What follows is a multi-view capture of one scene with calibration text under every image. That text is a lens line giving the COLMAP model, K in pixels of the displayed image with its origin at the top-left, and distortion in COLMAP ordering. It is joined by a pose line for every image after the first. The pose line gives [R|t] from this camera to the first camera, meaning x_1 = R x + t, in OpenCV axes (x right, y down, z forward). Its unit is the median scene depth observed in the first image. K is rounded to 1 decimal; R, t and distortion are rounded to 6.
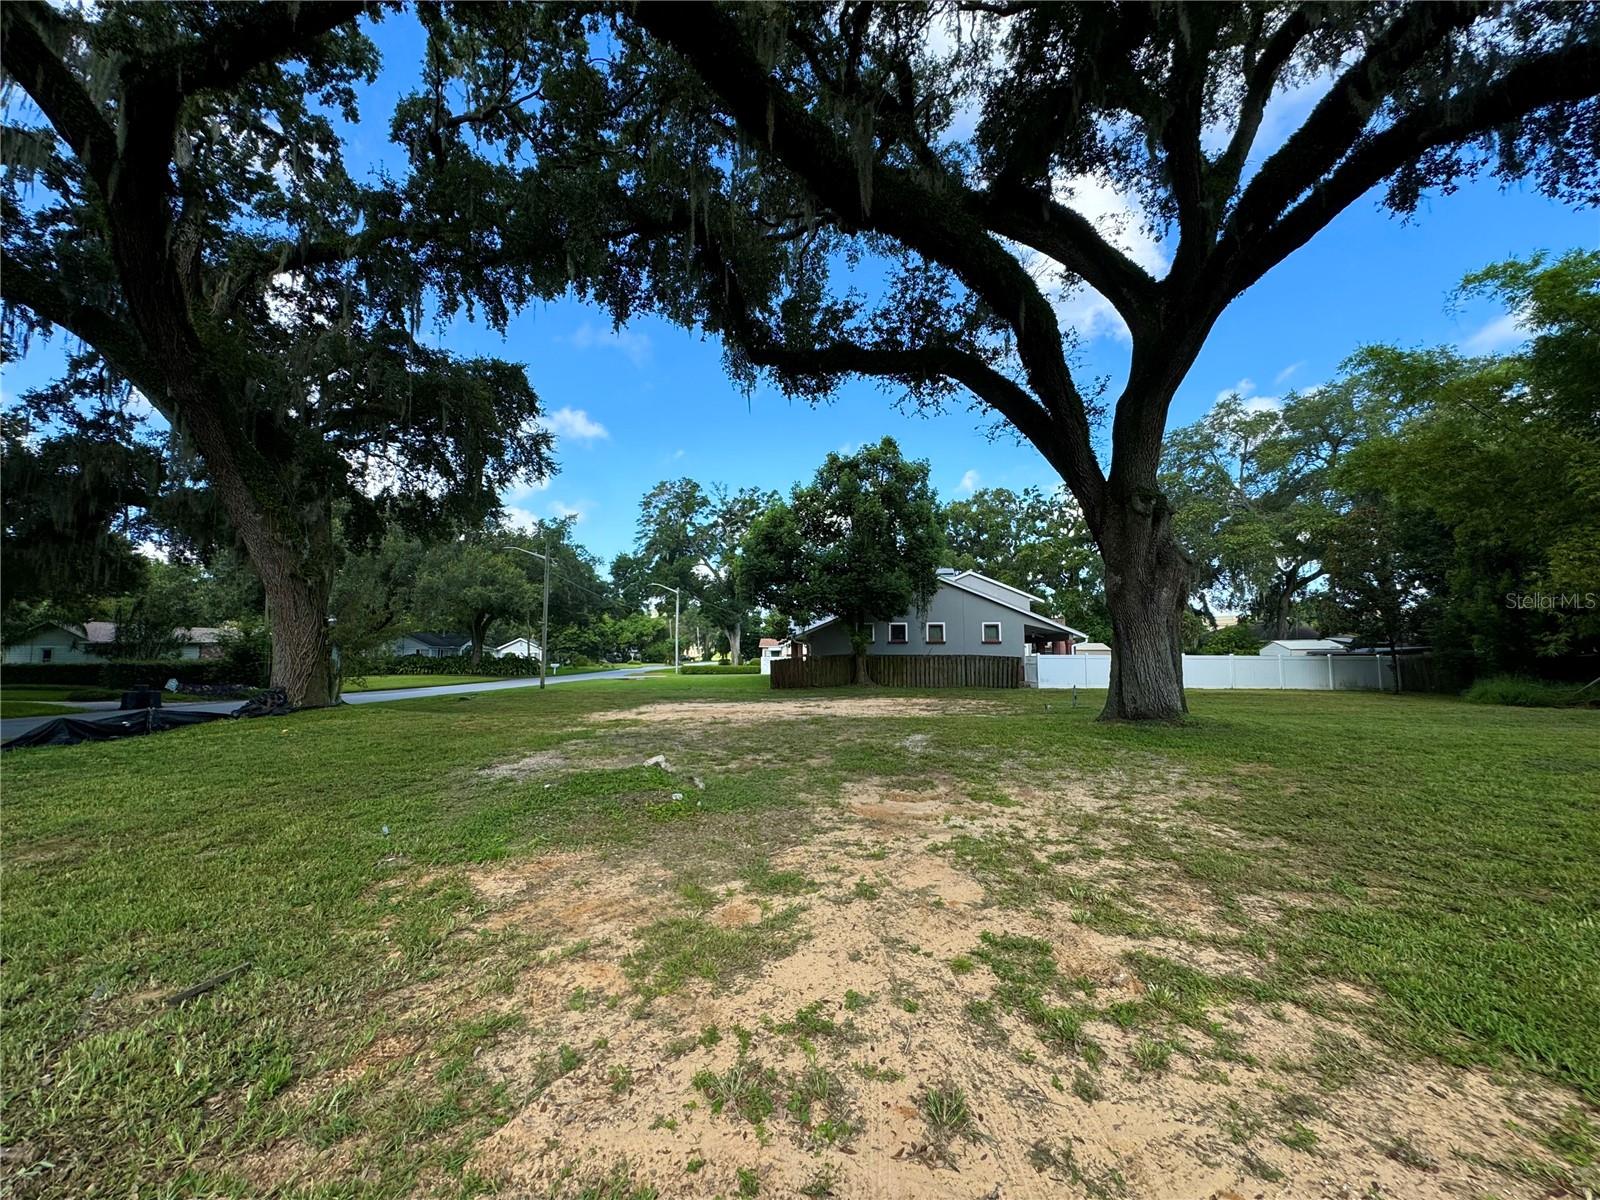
lens RADIAL K [[635.0, 0, 800.0], [0, 635.0, 600.0], [0, 0, 1]] dist [-0.001114, -0.000207]
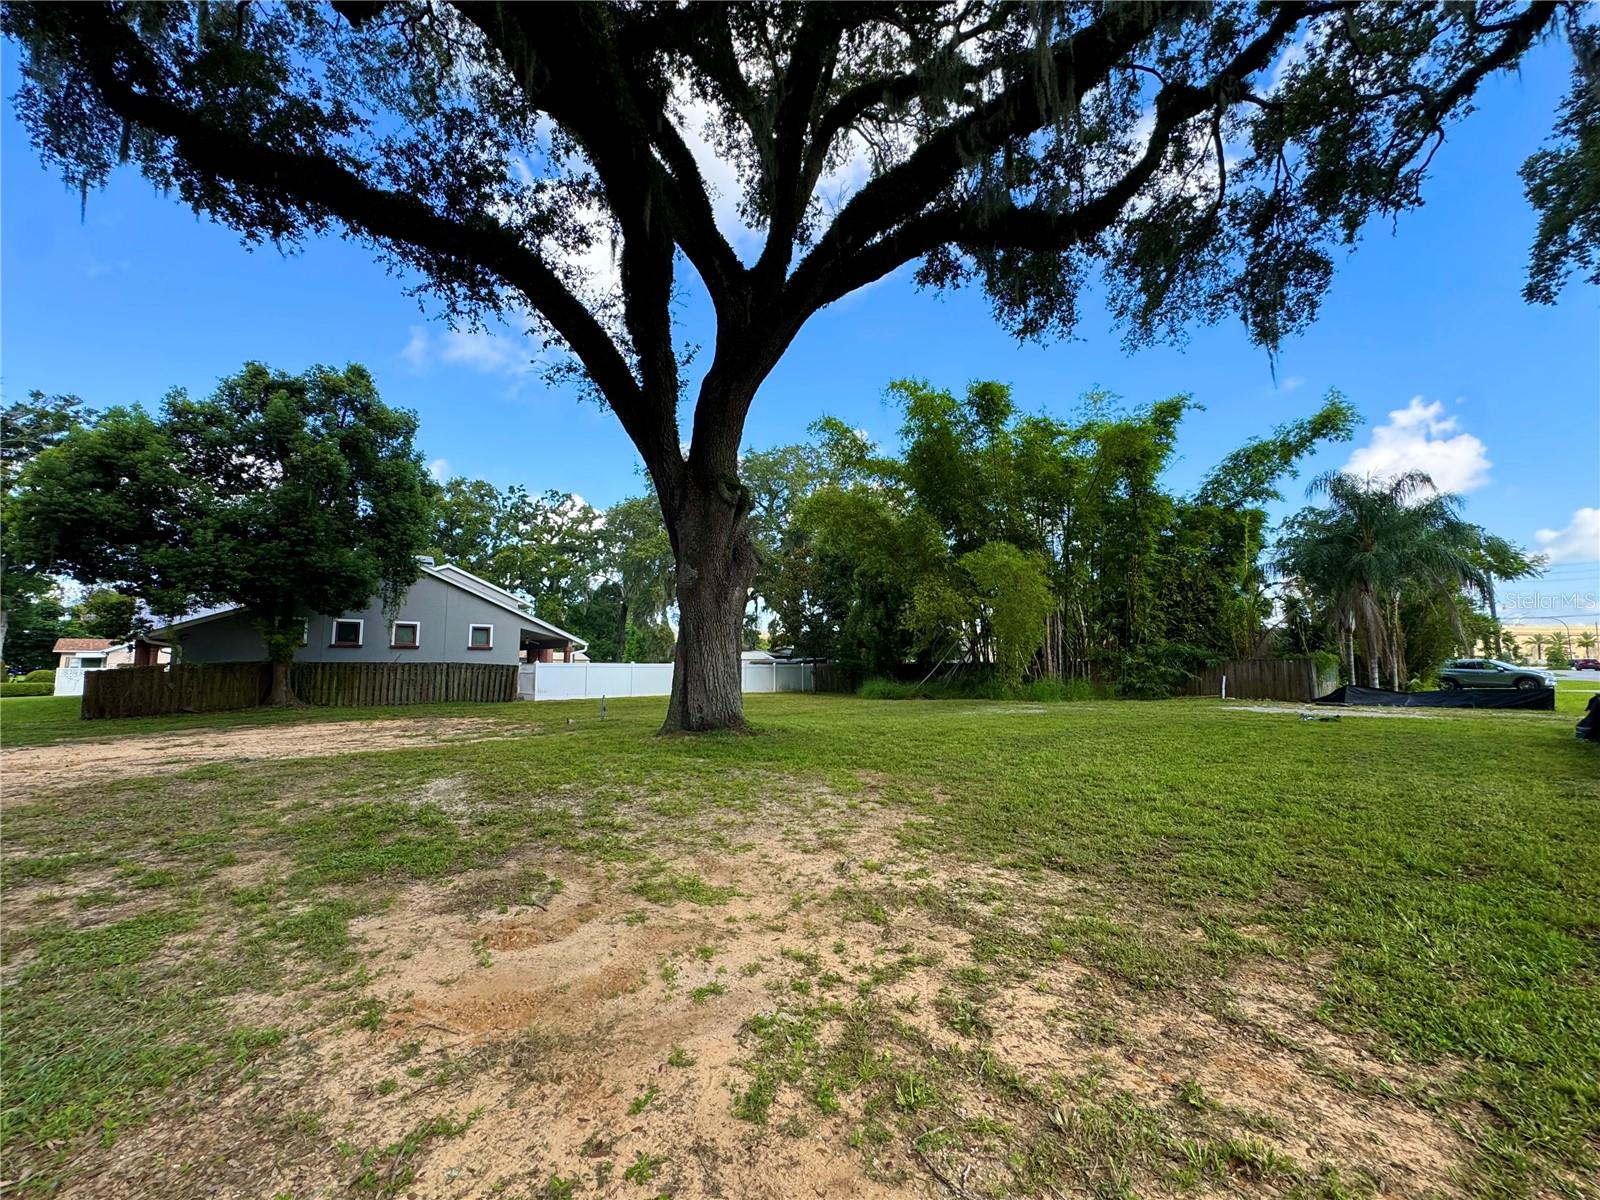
lens RADIAL K [[635.0, 0, 800.0], [0, 635.0, 600.0], [0, 0, 1]] dist [-0.001114, -0.000207]
pose [[0.693550, 0.073201, 0.716680, -0.013226], [-0.060407, 0.997230, -0.043398, 0.014902], [-0.717871, -0.013194, 0.696051, 0.118248]]
